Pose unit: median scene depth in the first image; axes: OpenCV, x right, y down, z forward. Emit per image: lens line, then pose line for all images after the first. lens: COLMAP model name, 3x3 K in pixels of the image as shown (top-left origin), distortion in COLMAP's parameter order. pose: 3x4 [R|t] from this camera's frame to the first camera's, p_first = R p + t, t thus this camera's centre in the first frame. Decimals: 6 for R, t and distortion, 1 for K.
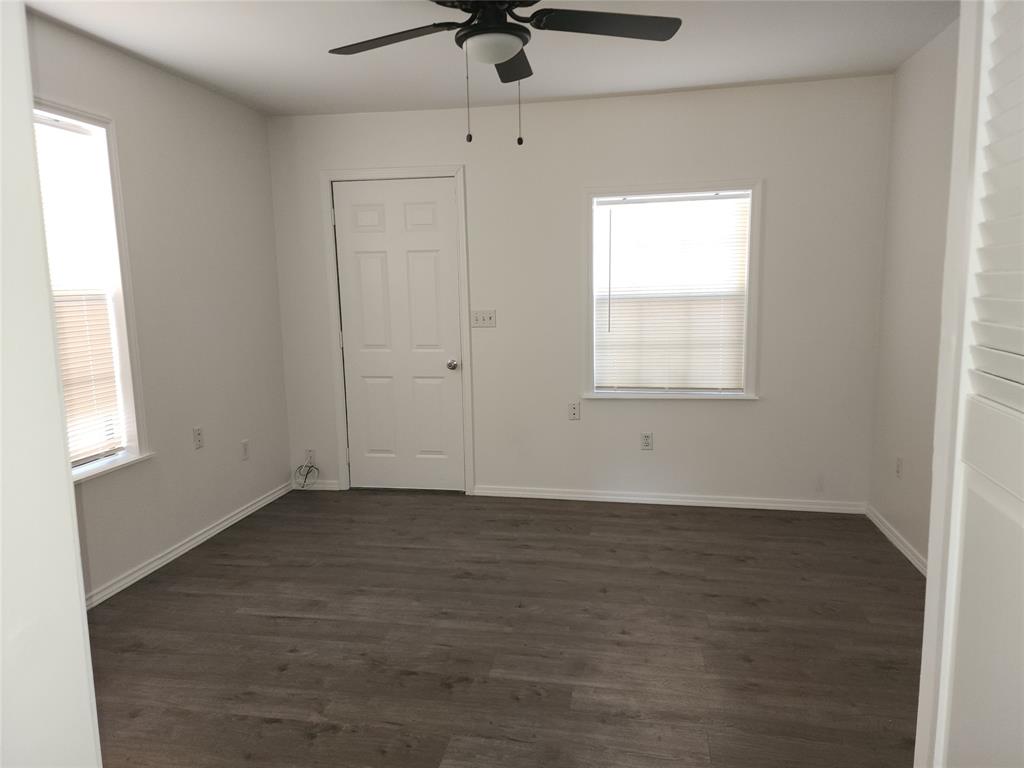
lens RADIAL K [[694.7, 0, 512.2], [0, 694.7, 383.3], [0, 0, 1]] dist [0.052712, -0.045534]
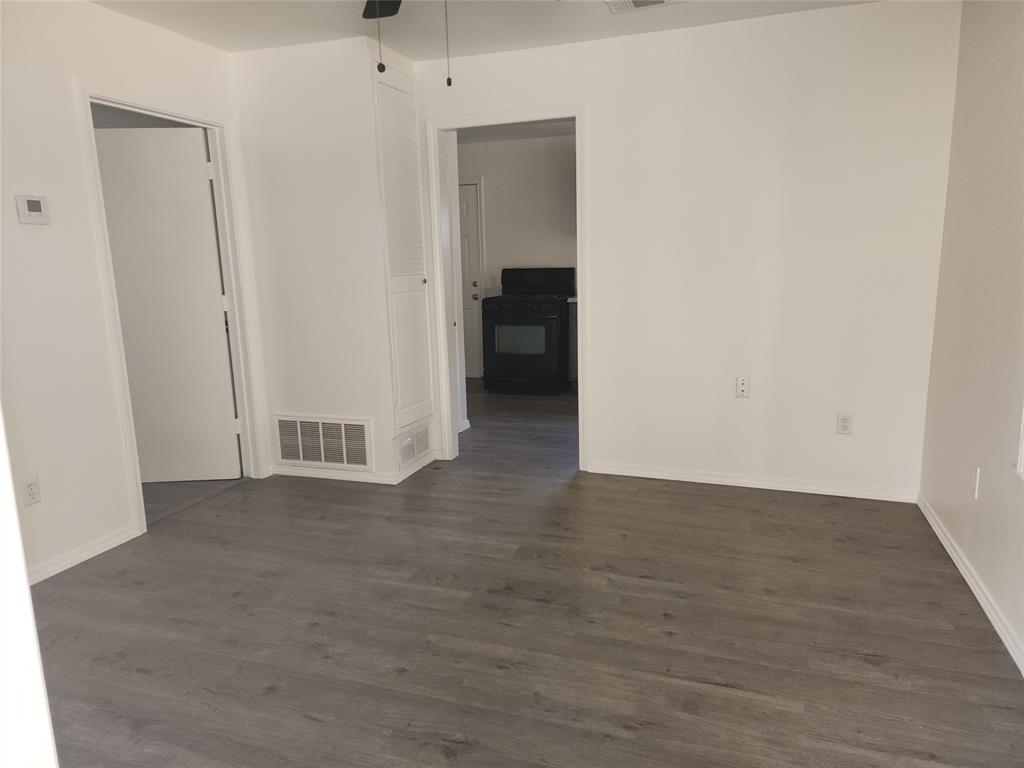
lens RADIAL K [[694.7, 0, 513.0], [0, 694.7, 385.0], [0, 0, 1]] dist [0.052712, -0.045534]
pose [[-0.987489, 0.018489, 0.156598, -0.255822], [0.067158, 0.947843, 0.311582, -0.222648], [-0.142670, 0.318201, -0.937226, 1.760671]]
